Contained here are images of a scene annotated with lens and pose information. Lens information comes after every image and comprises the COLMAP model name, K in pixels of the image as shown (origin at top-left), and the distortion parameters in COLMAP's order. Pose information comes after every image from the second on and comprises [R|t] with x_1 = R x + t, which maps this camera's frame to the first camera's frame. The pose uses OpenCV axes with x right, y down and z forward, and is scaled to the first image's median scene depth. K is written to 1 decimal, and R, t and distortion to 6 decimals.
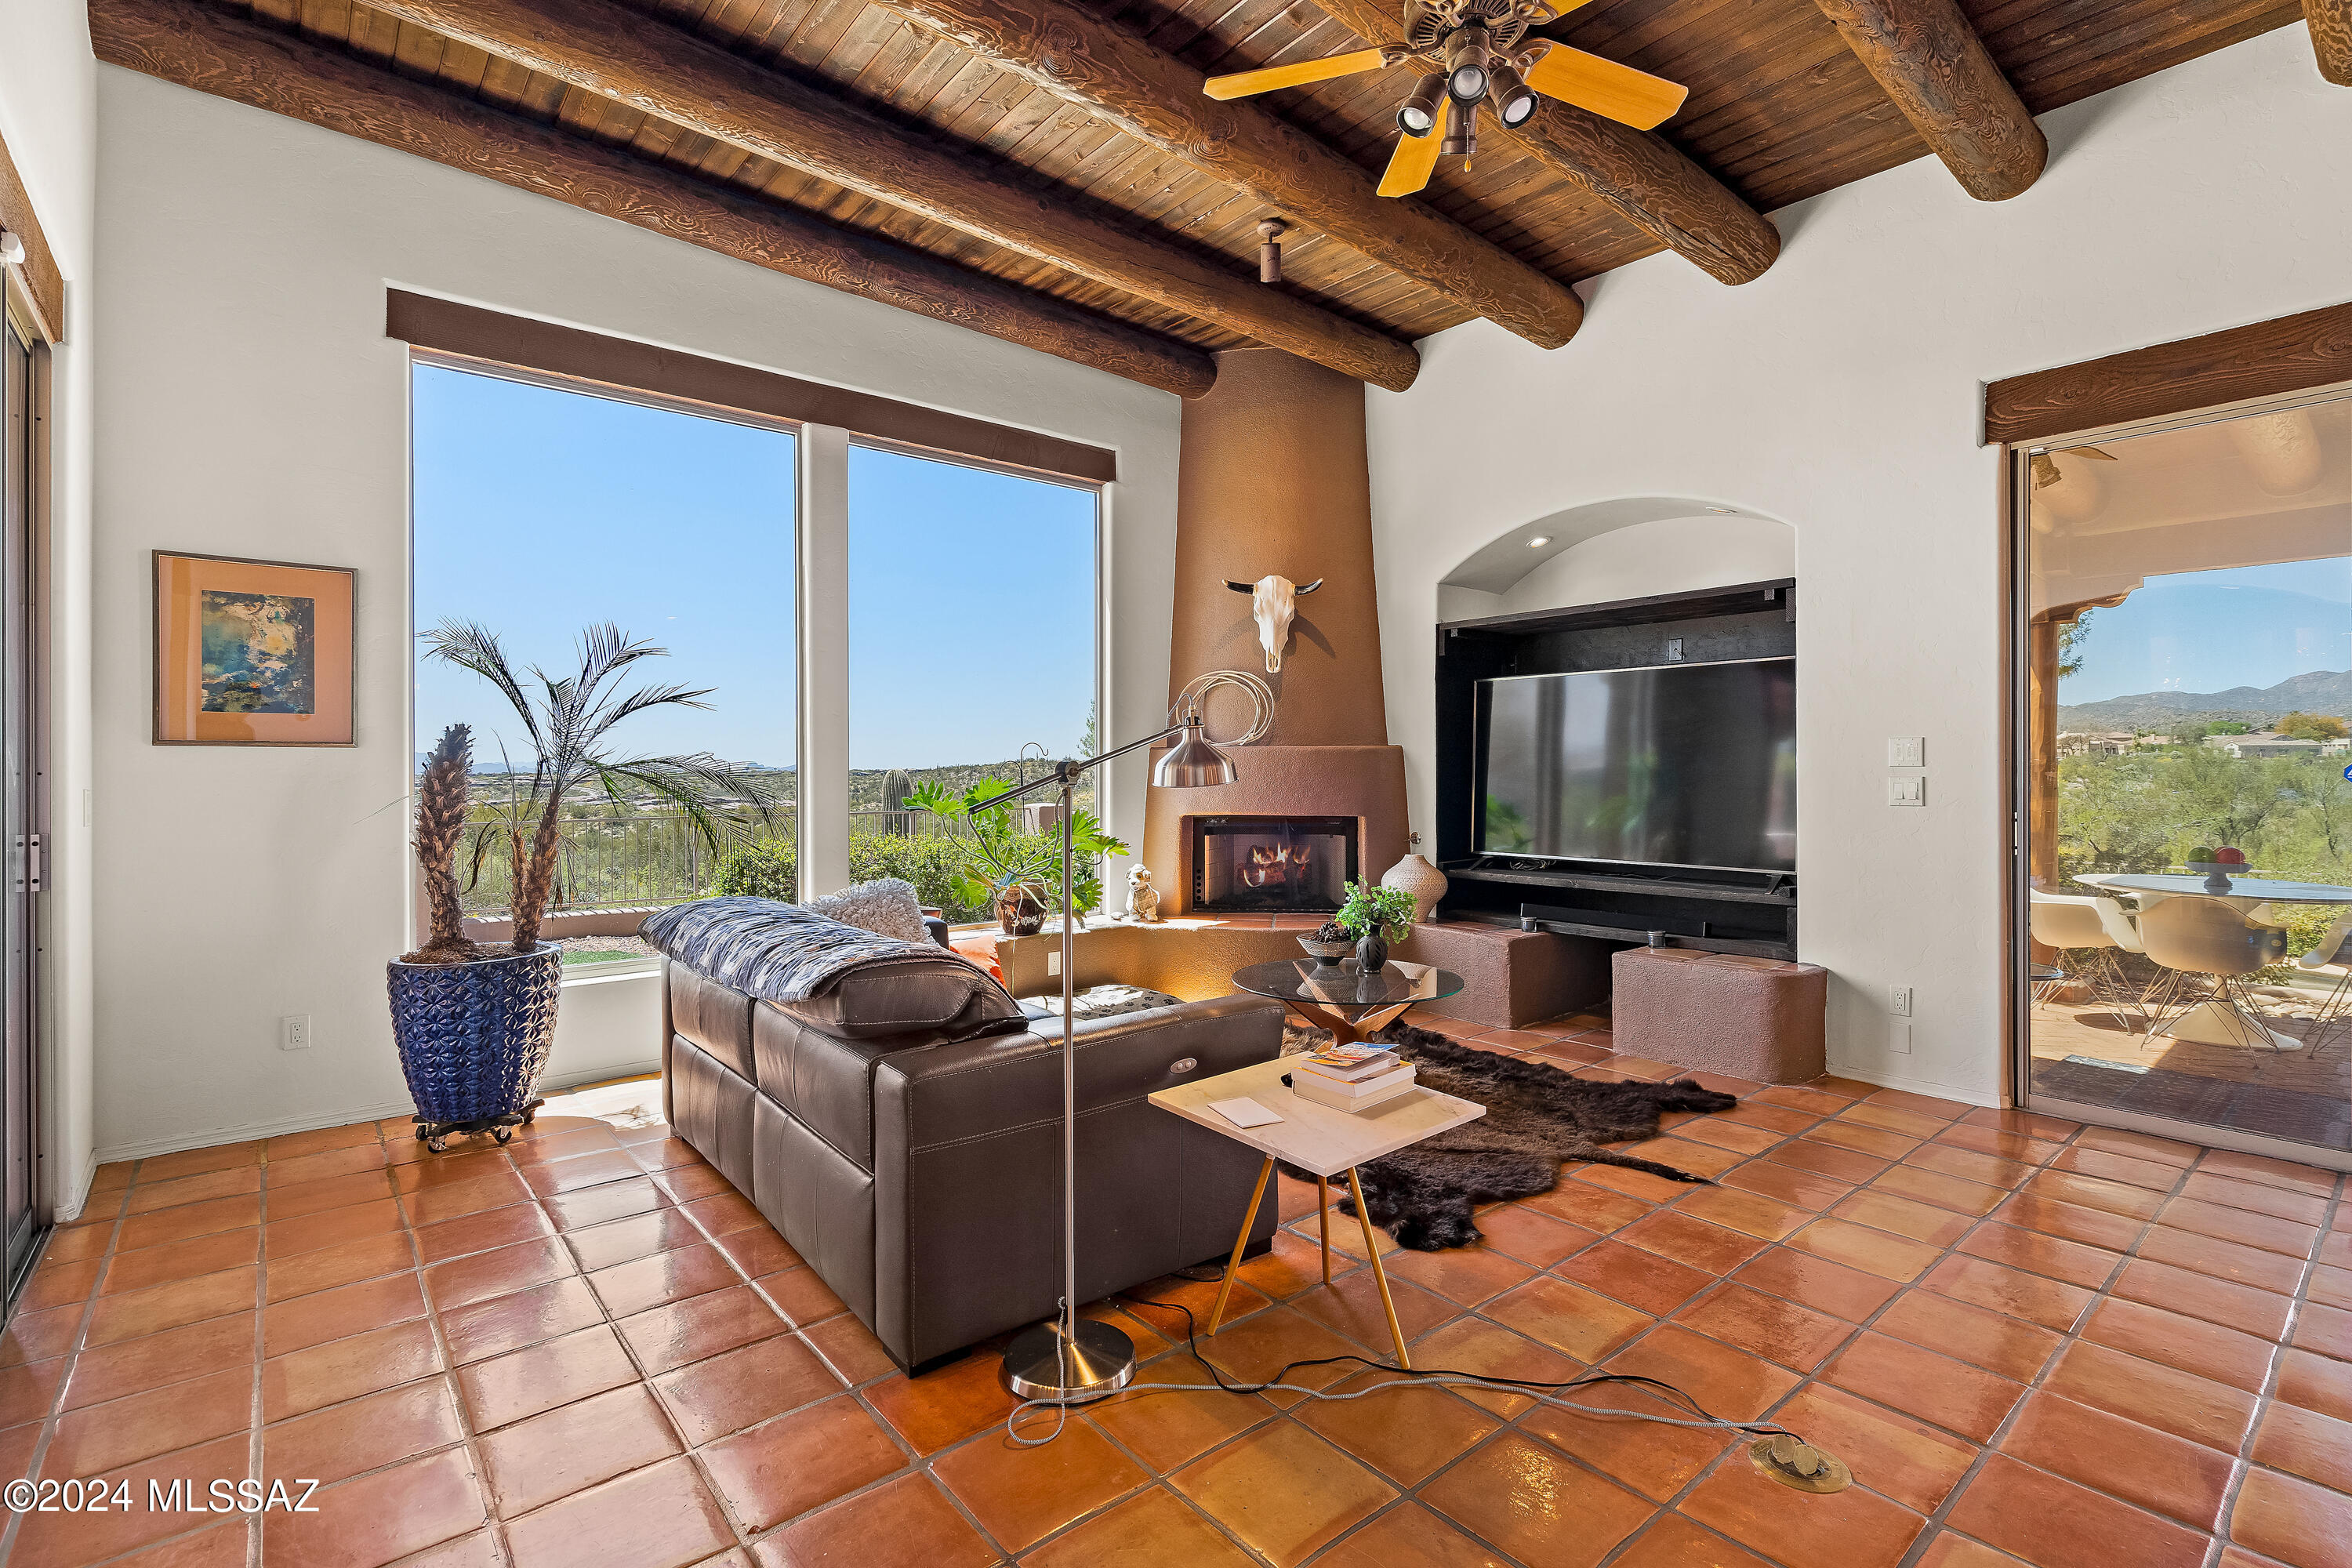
lens RADIAL K [[1090.6, 0, 1197.8], [0, 1090.6, 772.0], [0, 0, 1]] dist [0.000061, -0.000831]
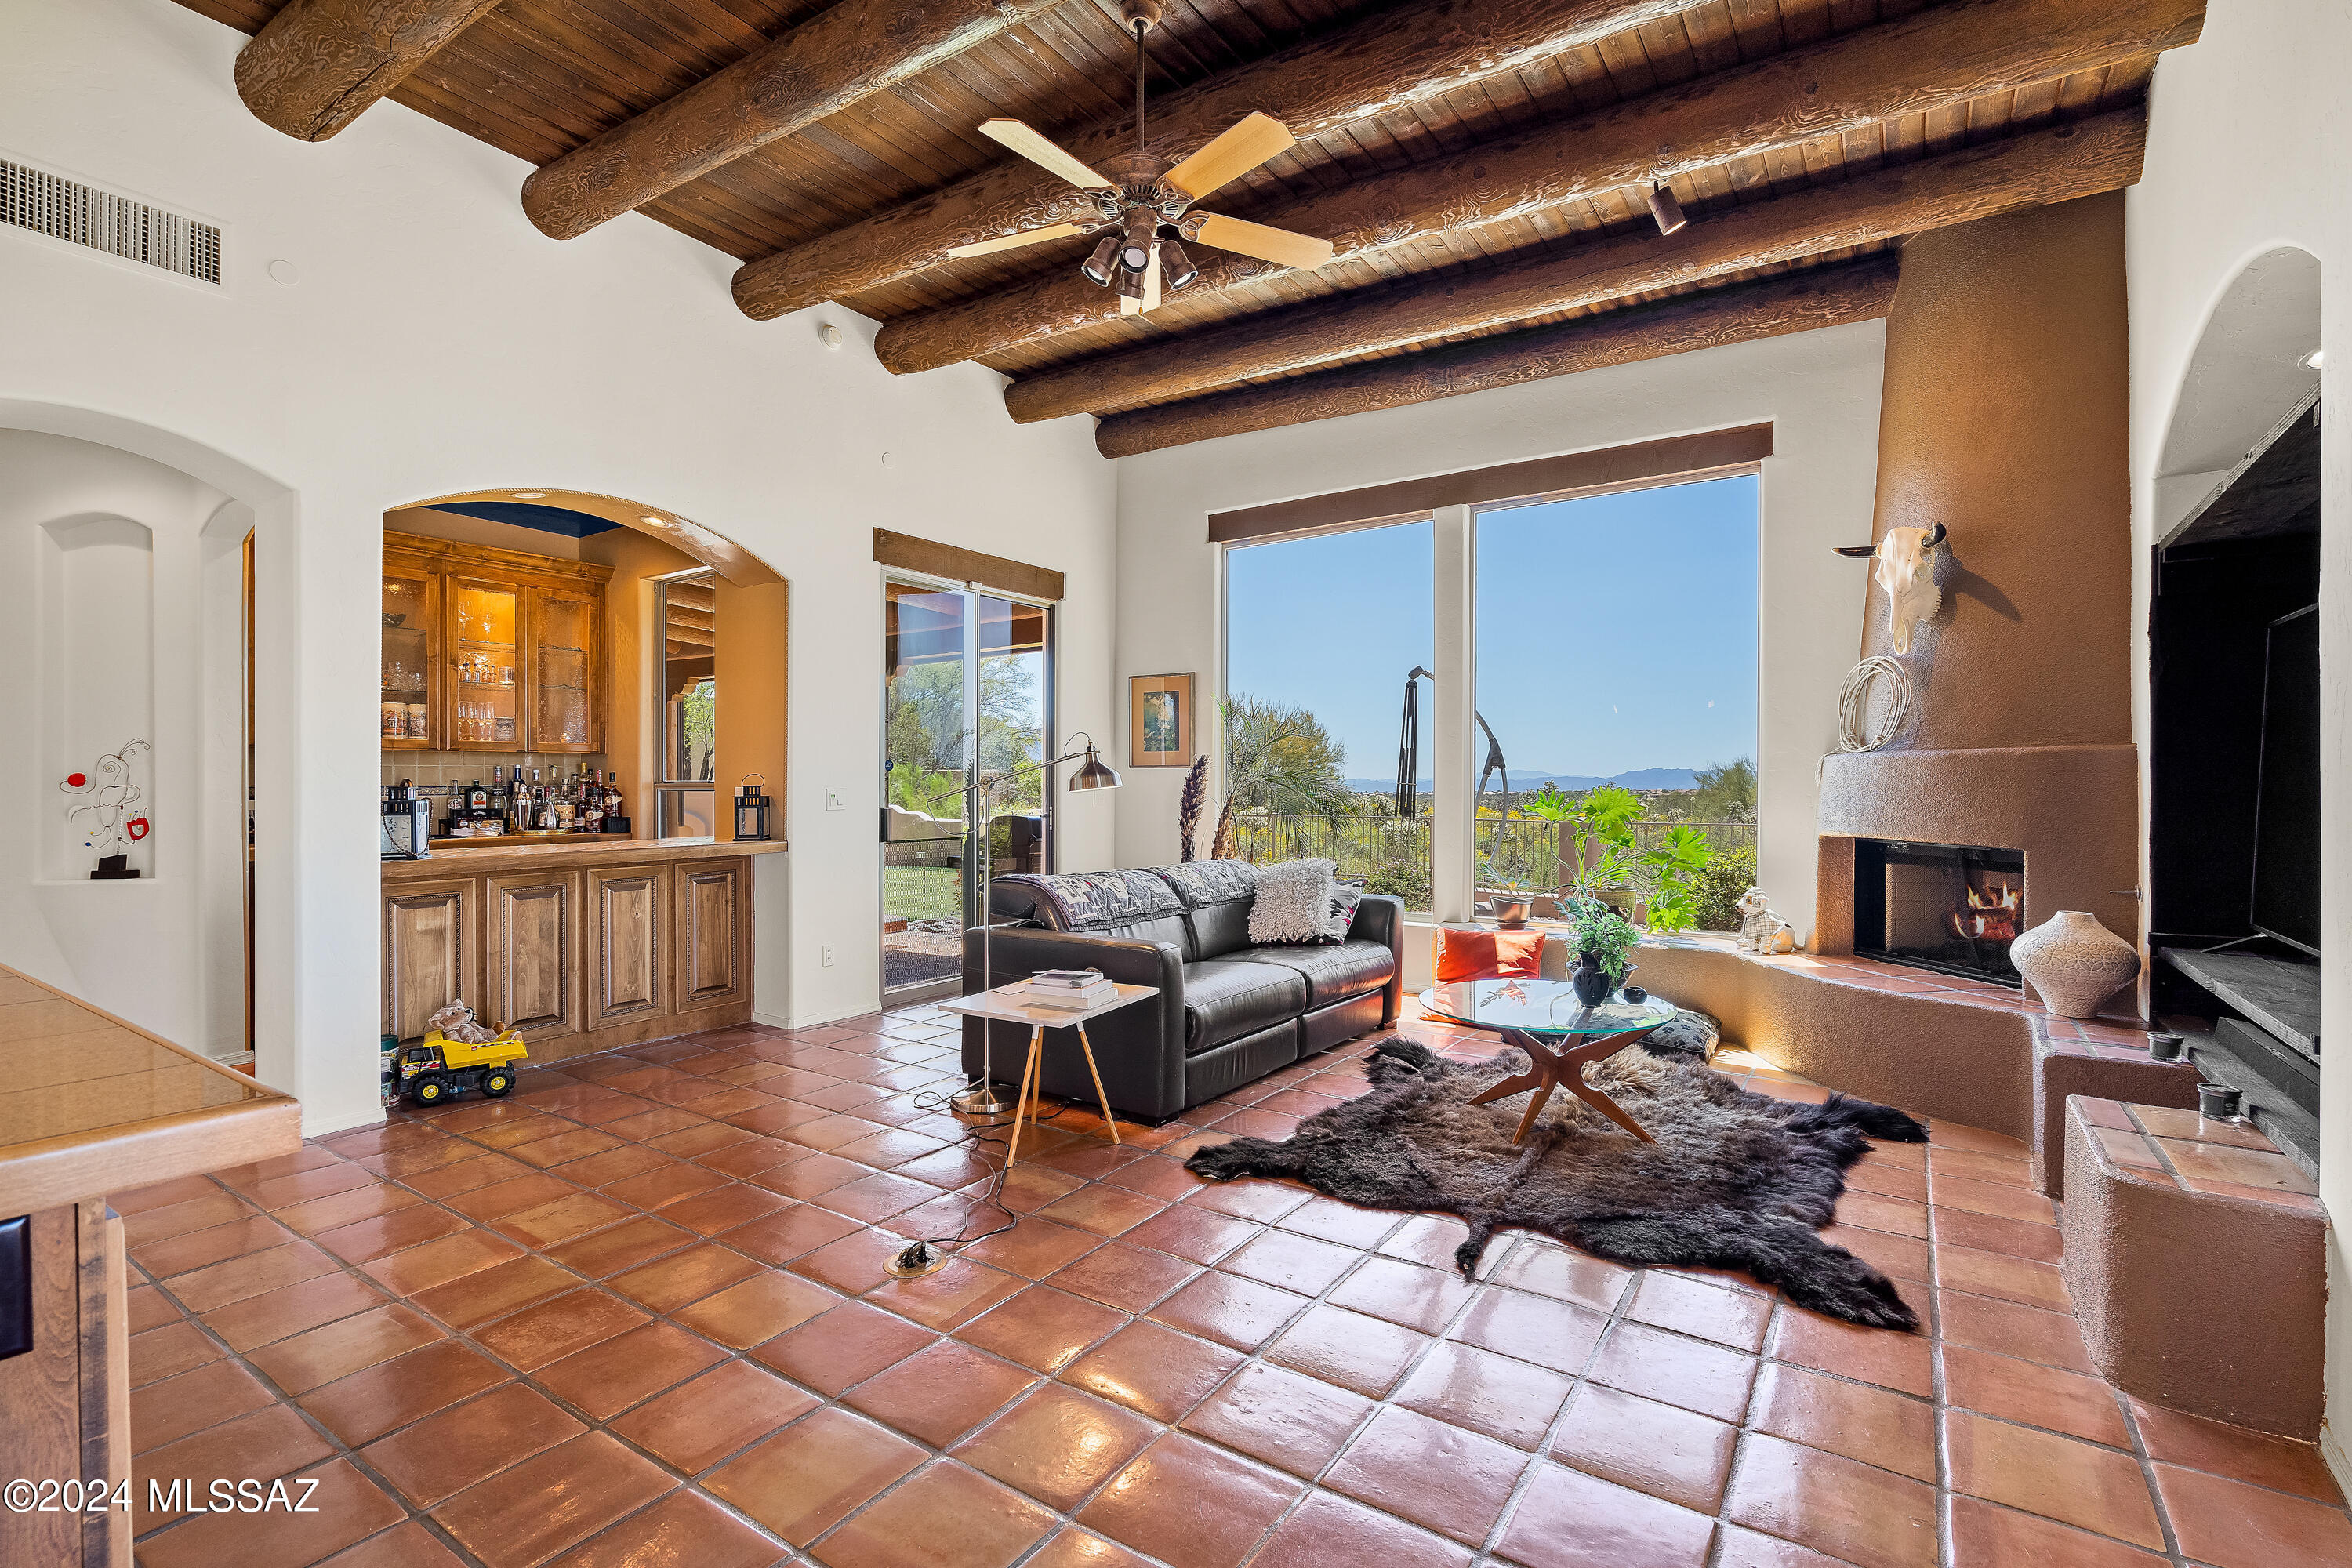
lens RADIAL K [[1090.6, 0, 1182.8], [0, 1090.6, 782.4], [0, 0, 1]] dist [0.000061, -0.000831]
pose [[0.272963, 0.005146, -0.962011, 0.663907], [-0.000042, 0.999986, 0.005337, -0.005210], [0.962024, -0.001416, 0.272959, 0.304494]]
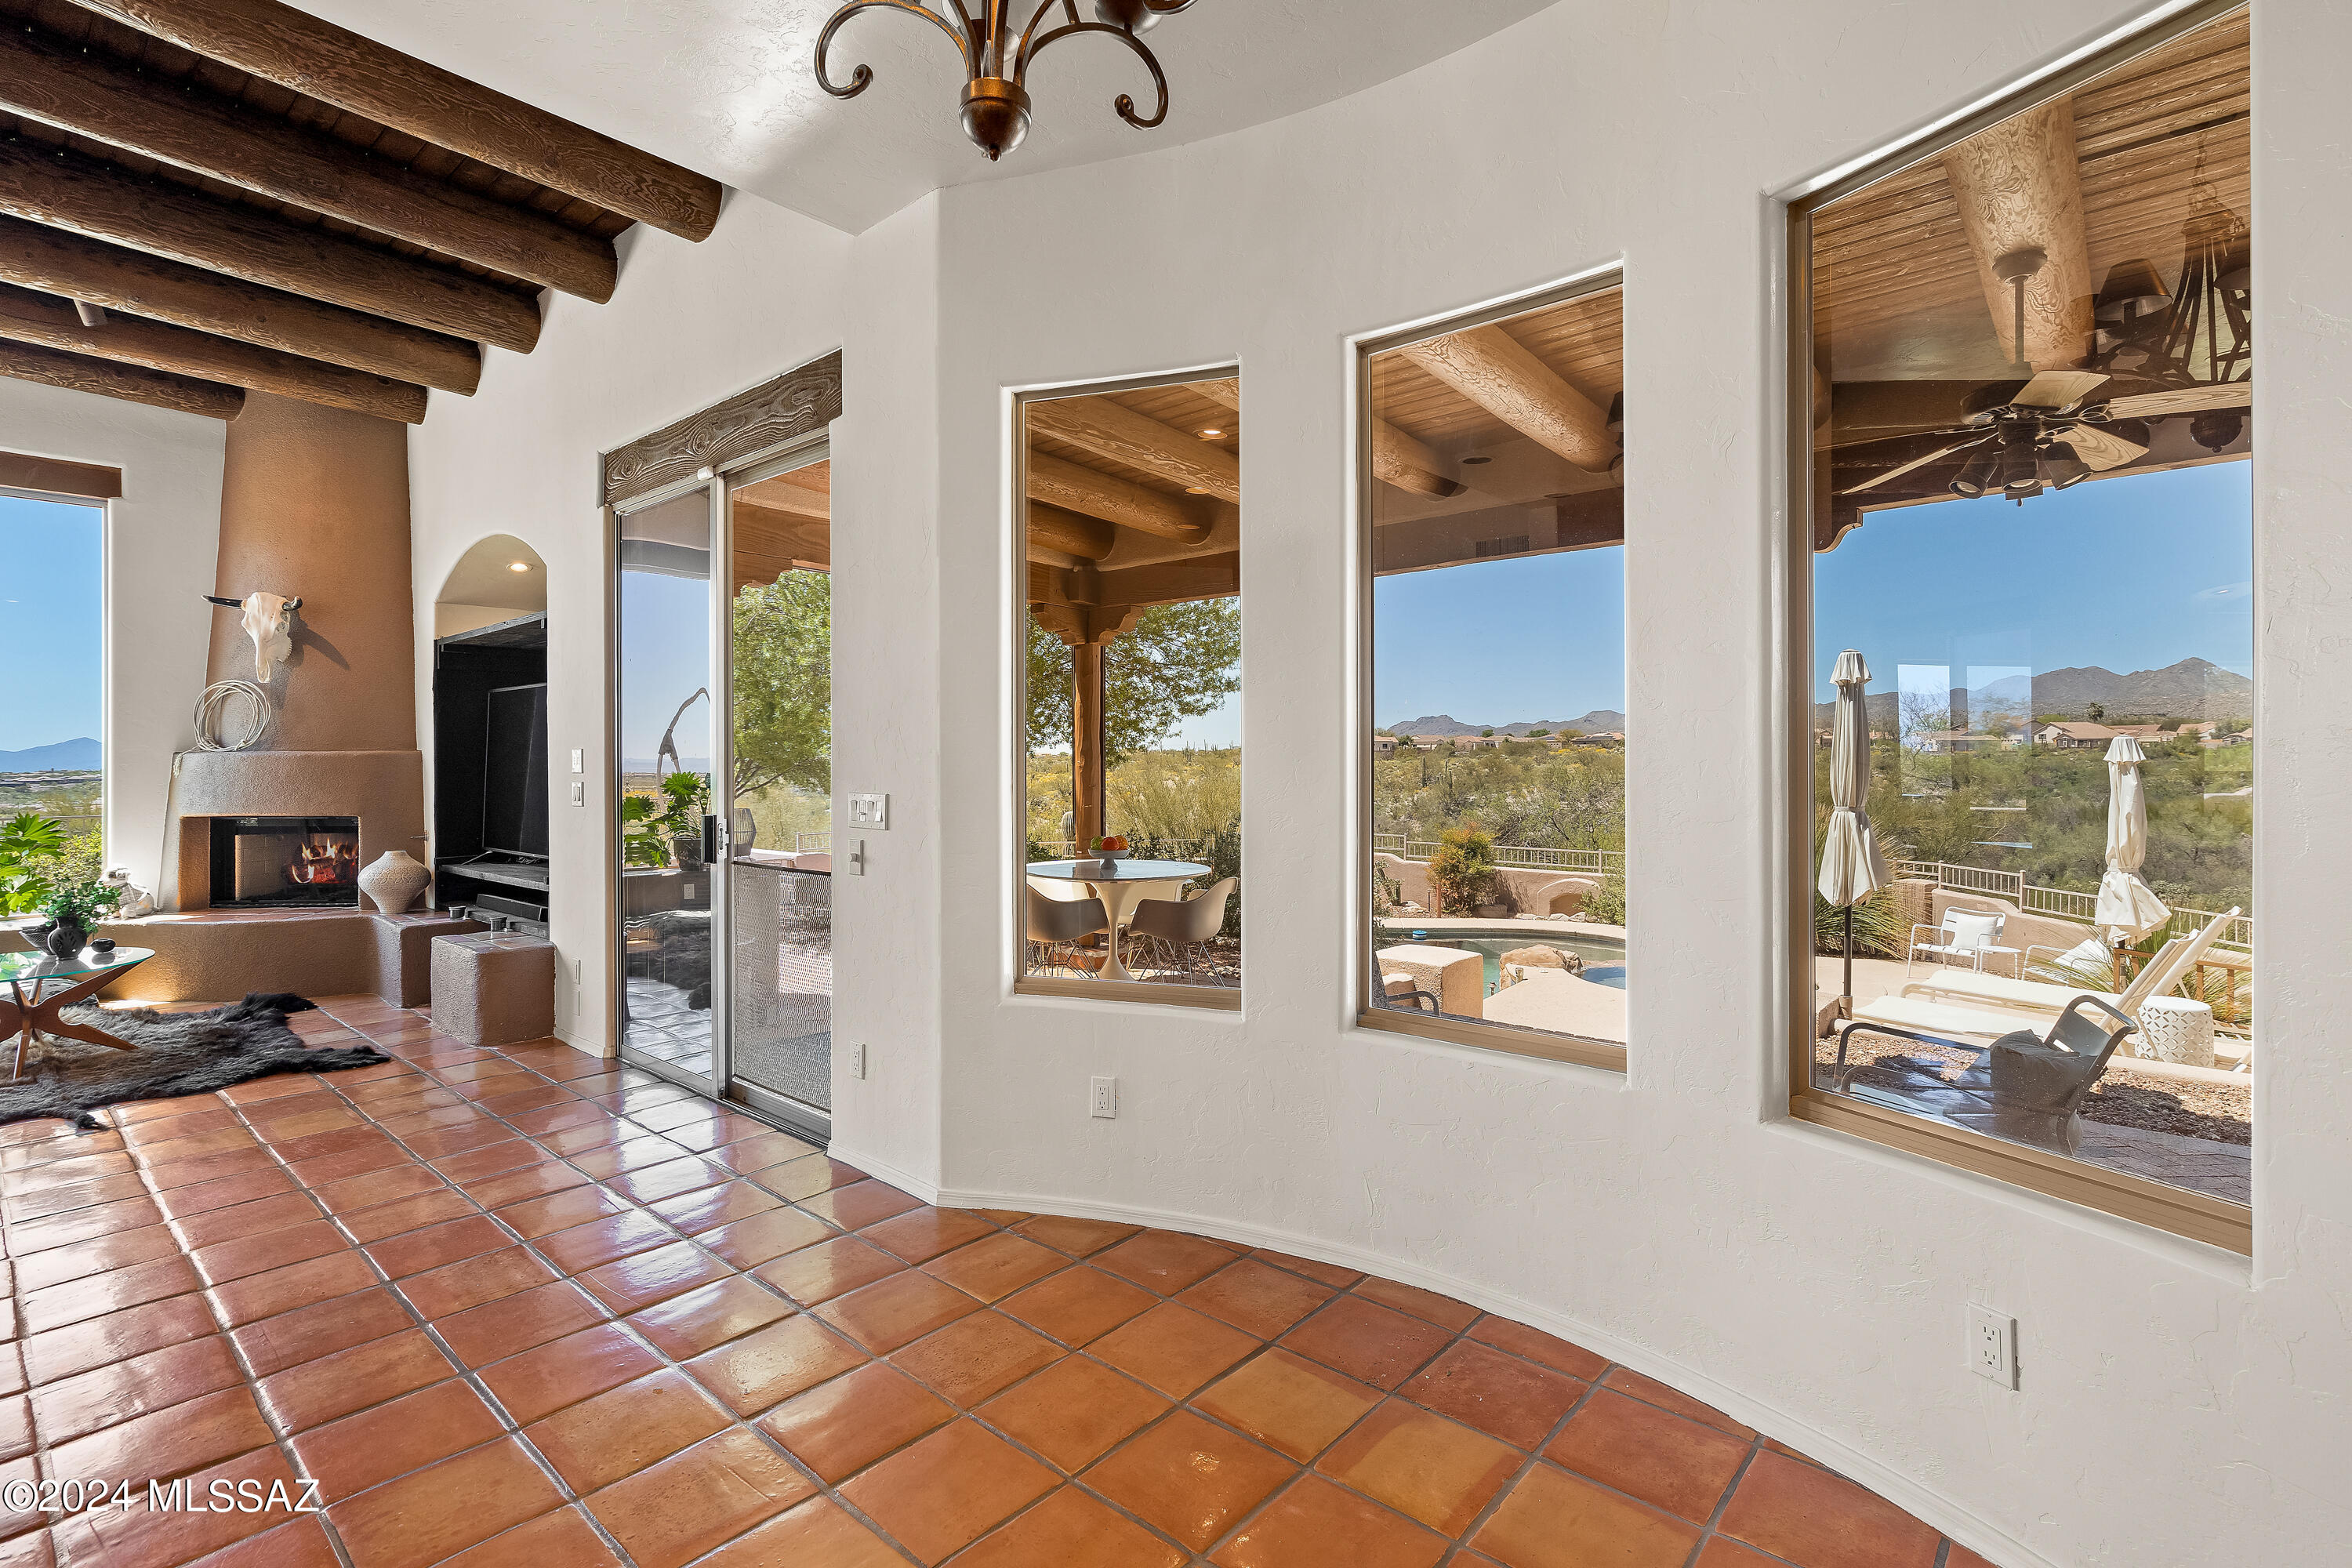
lens RADIAL K [[1090.6, 0, 1156.0], [0, 1090.6, 770.0], [0, 0, 1]] dist [0.000061, -0.000831]
pose [[0.991240, -0.001659, 0.132063, 0.791428], [0.000673, 0.999972, 0.007508, -0.012762], [-0.132071, -0.007354, 0.991213, -0.176739]]
